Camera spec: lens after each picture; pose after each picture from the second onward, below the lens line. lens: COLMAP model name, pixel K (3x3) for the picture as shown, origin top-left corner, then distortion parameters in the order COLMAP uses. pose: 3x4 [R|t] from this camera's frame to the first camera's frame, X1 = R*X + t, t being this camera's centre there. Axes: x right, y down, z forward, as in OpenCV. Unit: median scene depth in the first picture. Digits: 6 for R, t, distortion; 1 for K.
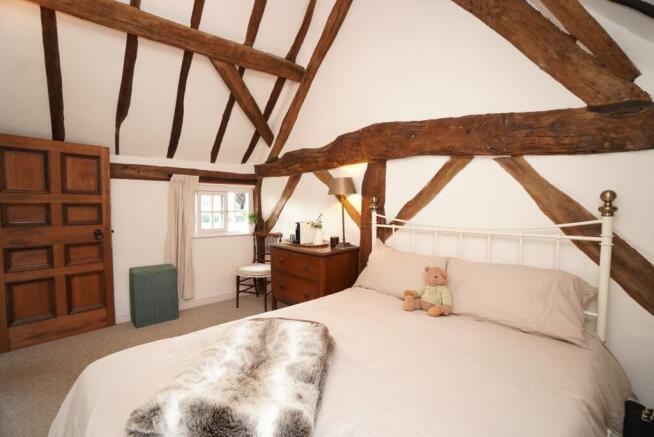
lens RADIAL K [[283.4, 0, 327.0], [0, 283.4, 218.5], [0, 0, 1]] dist [0.000318, 0.000178]
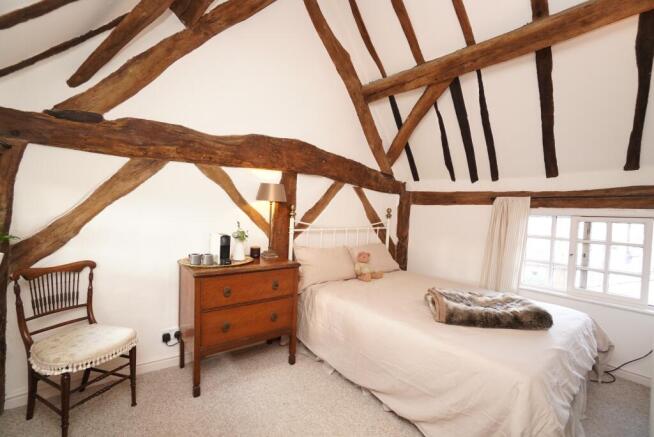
lens RADIAL K [[283.4, 0, 327.0], [0, 283.4, 218.5], [0, 0, 1]] dist [0.000318, 0.000178]
pose [[0.119834, -0.028733, 0.992378, -0.937786], [0.014367, 0.999527, 0.027205, -0.051167], [-0.992690, 0.010997, 0.120190, 0.752661]]
